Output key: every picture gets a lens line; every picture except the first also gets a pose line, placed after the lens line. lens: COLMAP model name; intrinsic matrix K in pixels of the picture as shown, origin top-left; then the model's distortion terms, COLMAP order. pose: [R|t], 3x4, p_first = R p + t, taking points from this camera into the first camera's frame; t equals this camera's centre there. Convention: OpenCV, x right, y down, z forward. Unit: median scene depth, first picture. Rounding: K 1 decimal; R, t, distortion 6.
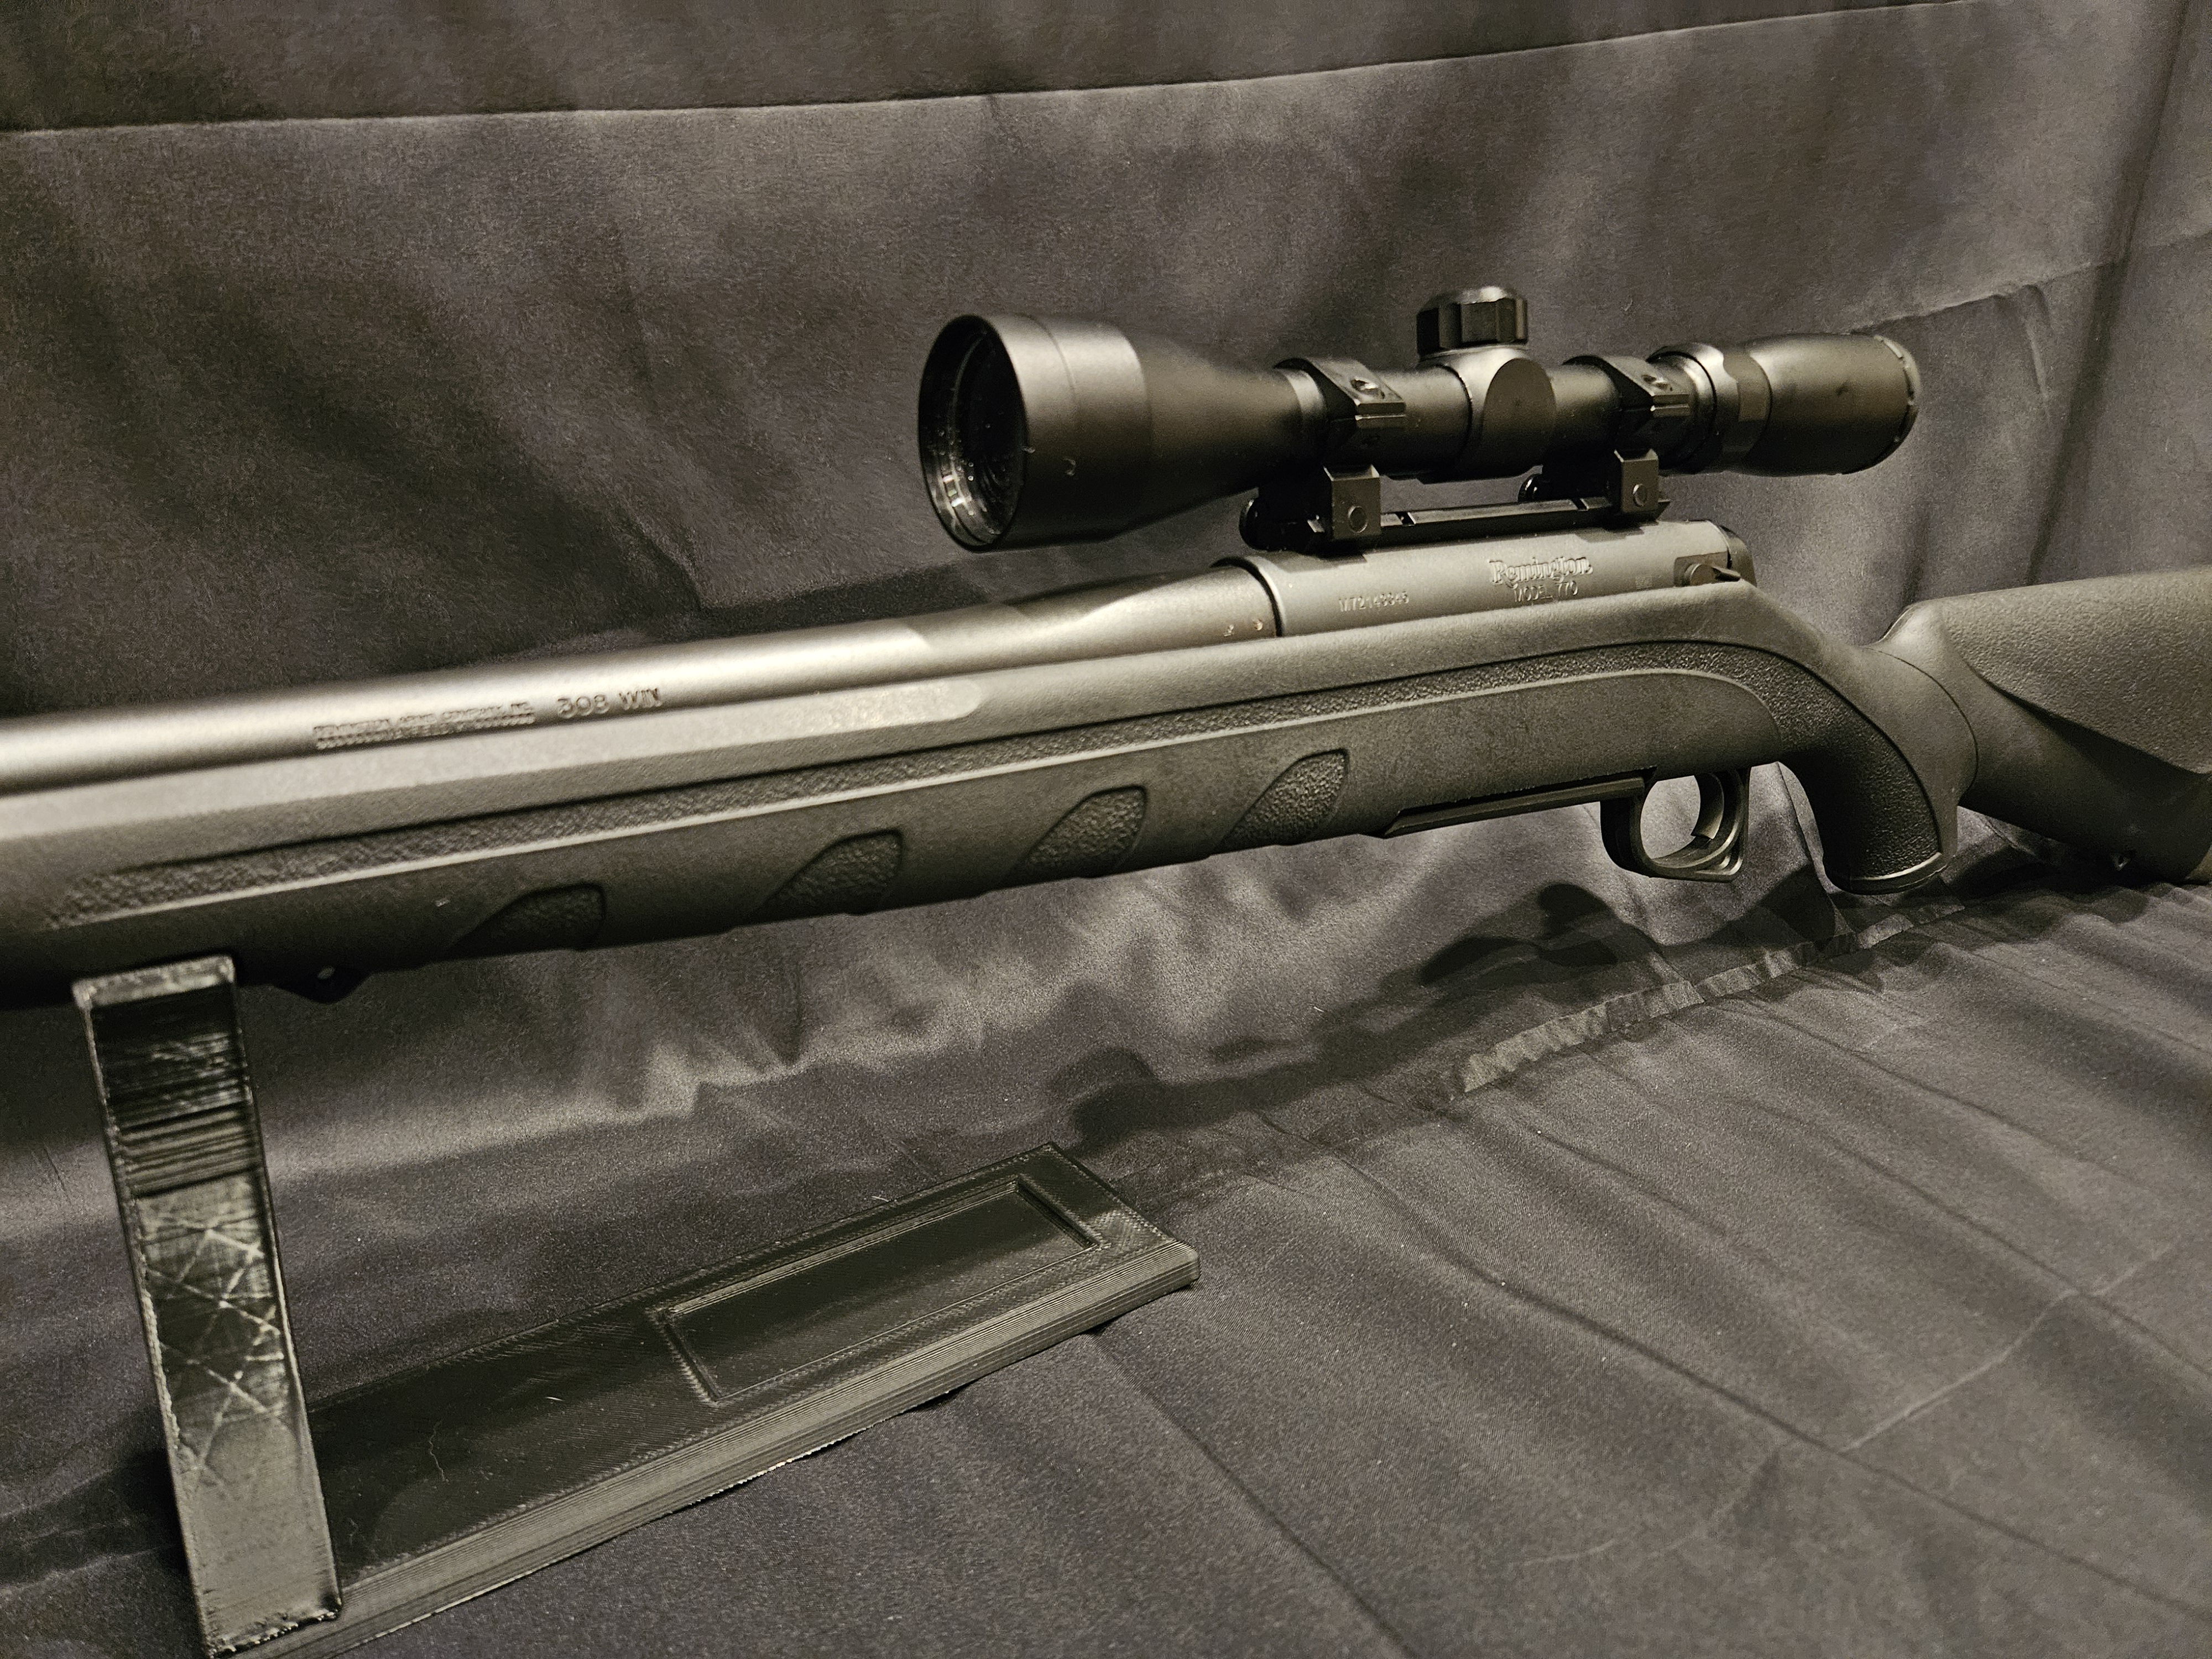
lens RADIAL K [[1491.1, 0, 1094.8], [0, 1491.1, 811.4], [0, 0, 1]] dist [0.052681, -0.060890]
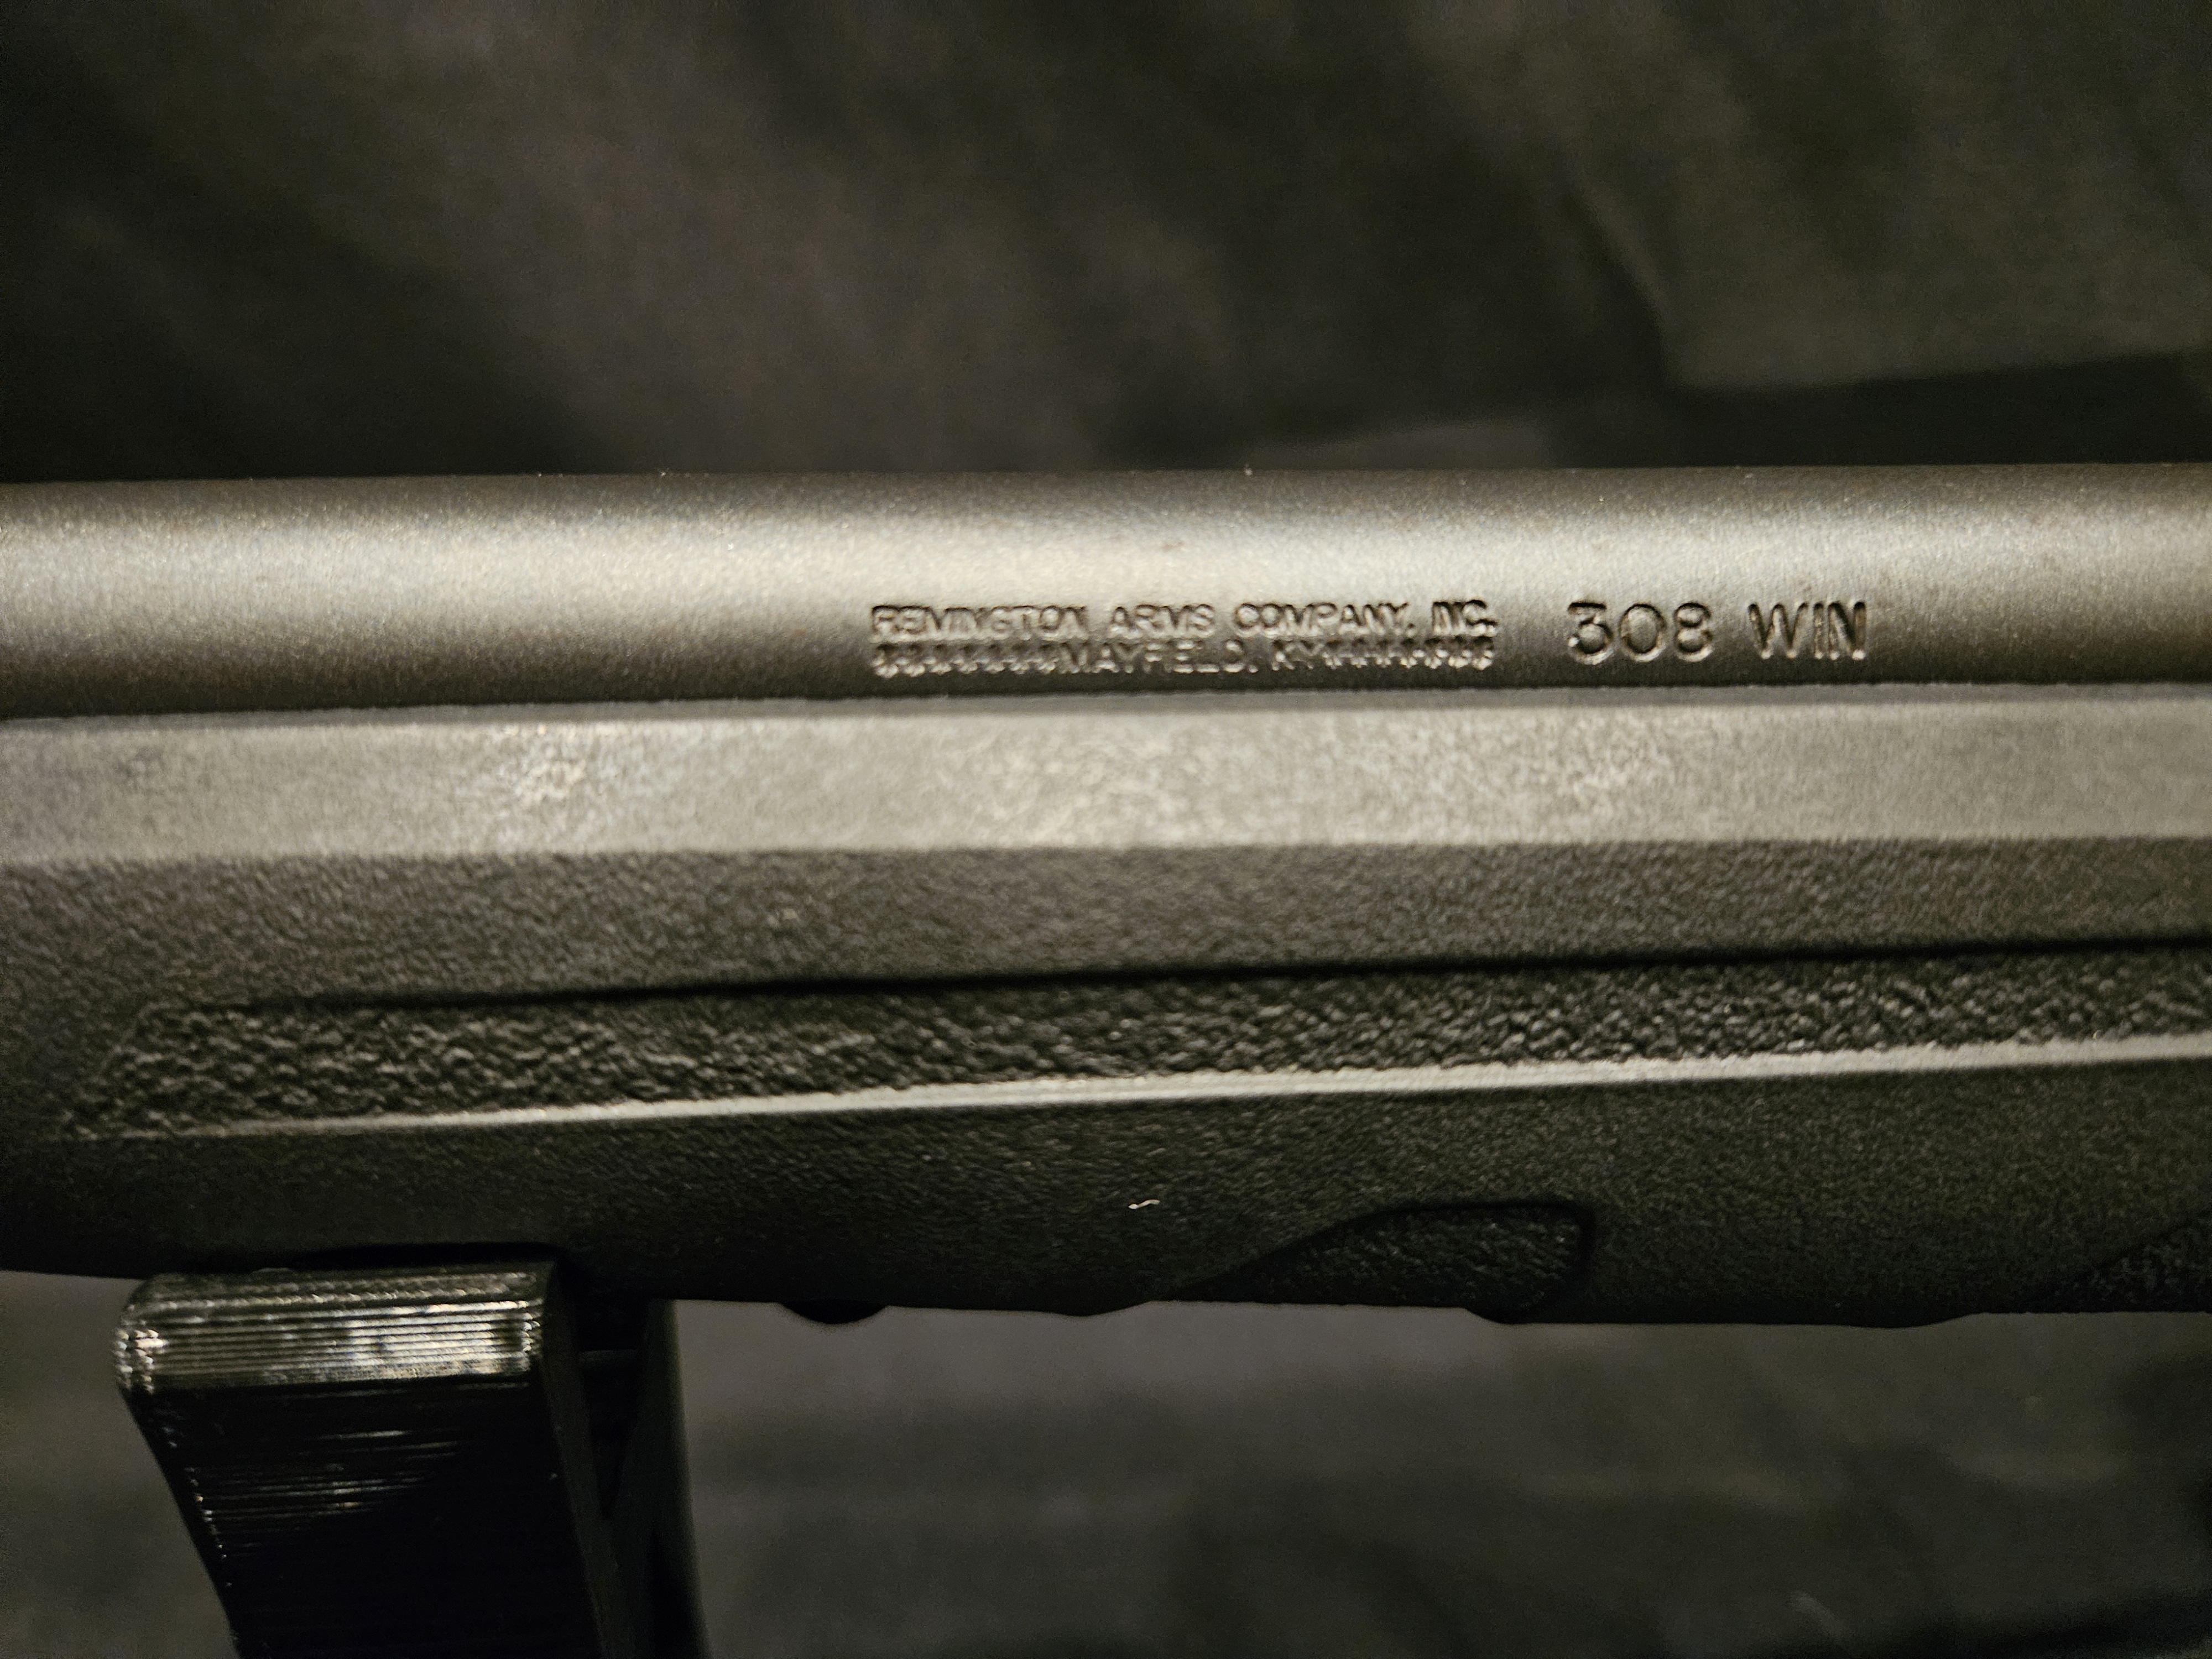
lens RADIAL K [[1624.2, 0, 1106.0], [0, 1624.2, 829.5], [0, 0, 1]] dist [-0.047603, -0.002524]
pose [[0.900310, 0.203012, -0.385005, -0.203530], [-0.155660, 0.976237, 0.150768, -0.042853], [0.406463, -0.075808, 0.910517, 0.431449]]
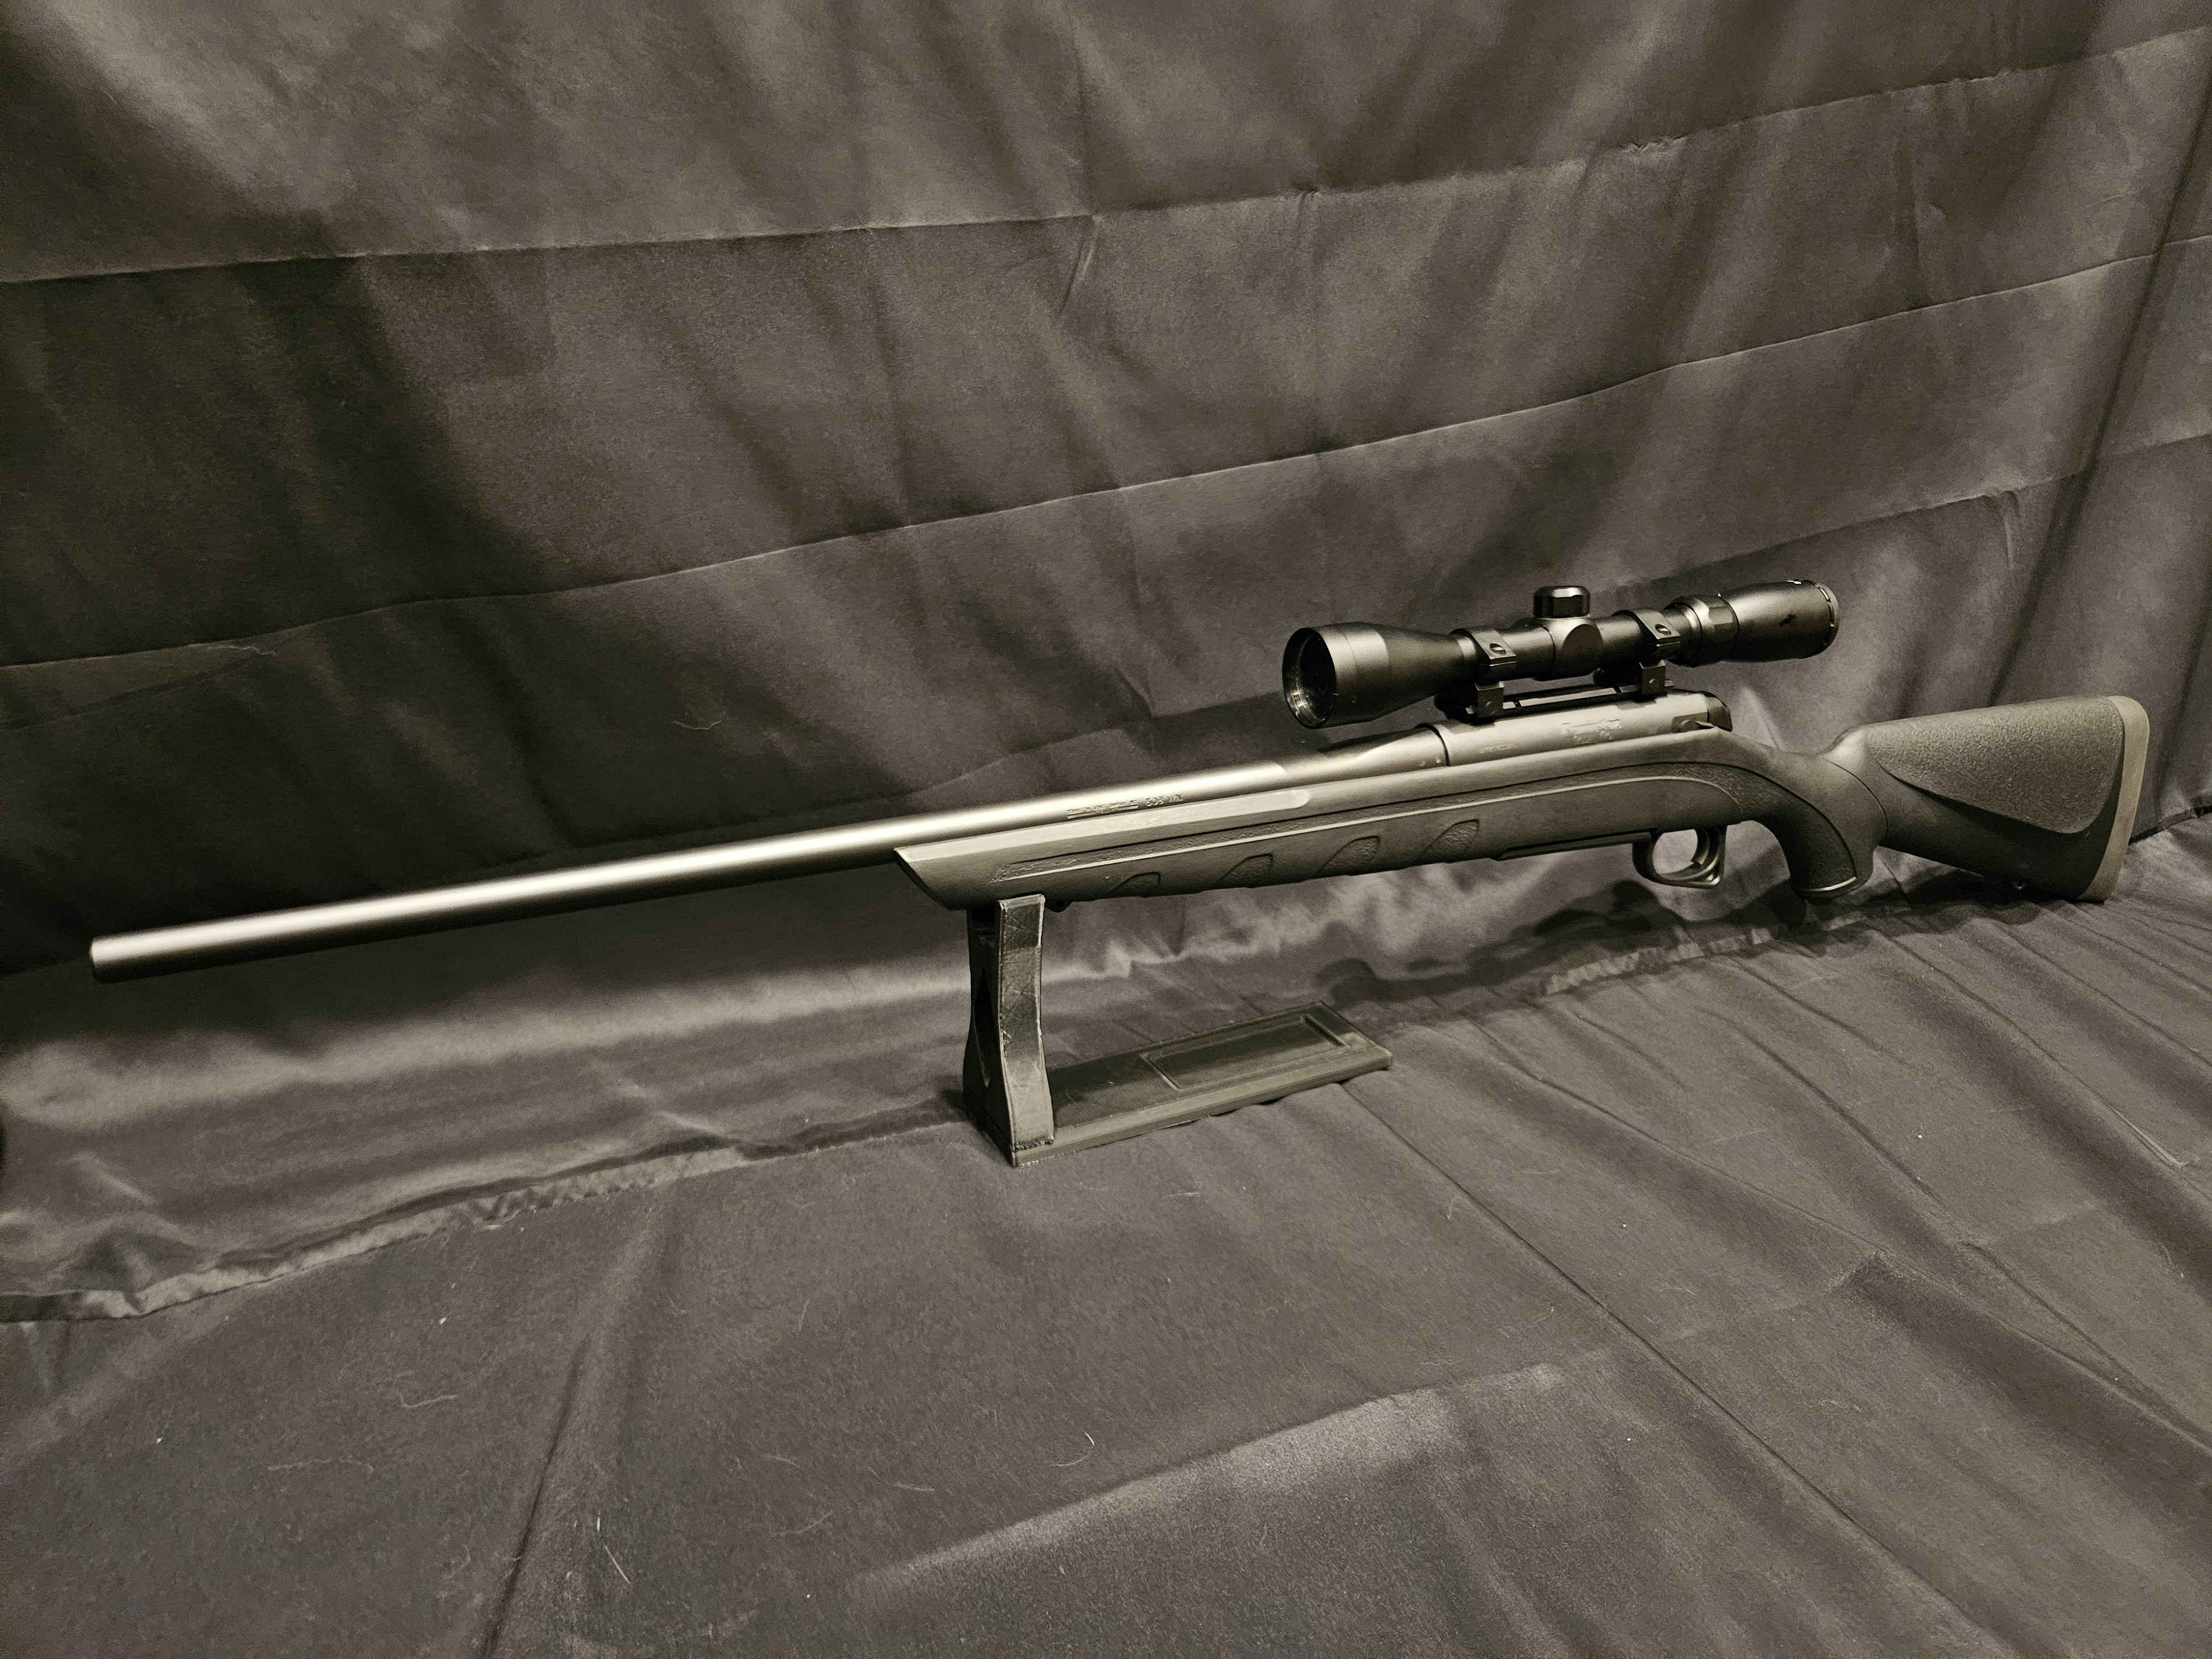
lens RADIAL K [[1472.1, 0, 1109.2], [0, 1472.1, 805.2], [0, 0, 1]] dist [0.047110, -0.044391]
pose [[0.988860, 0.053106, -0.139055, -0.048298], [-0.046914, 0.997772, 0.047440, -0.118854], [0.141264, -0.040388, 0.989148, -0.970834]]
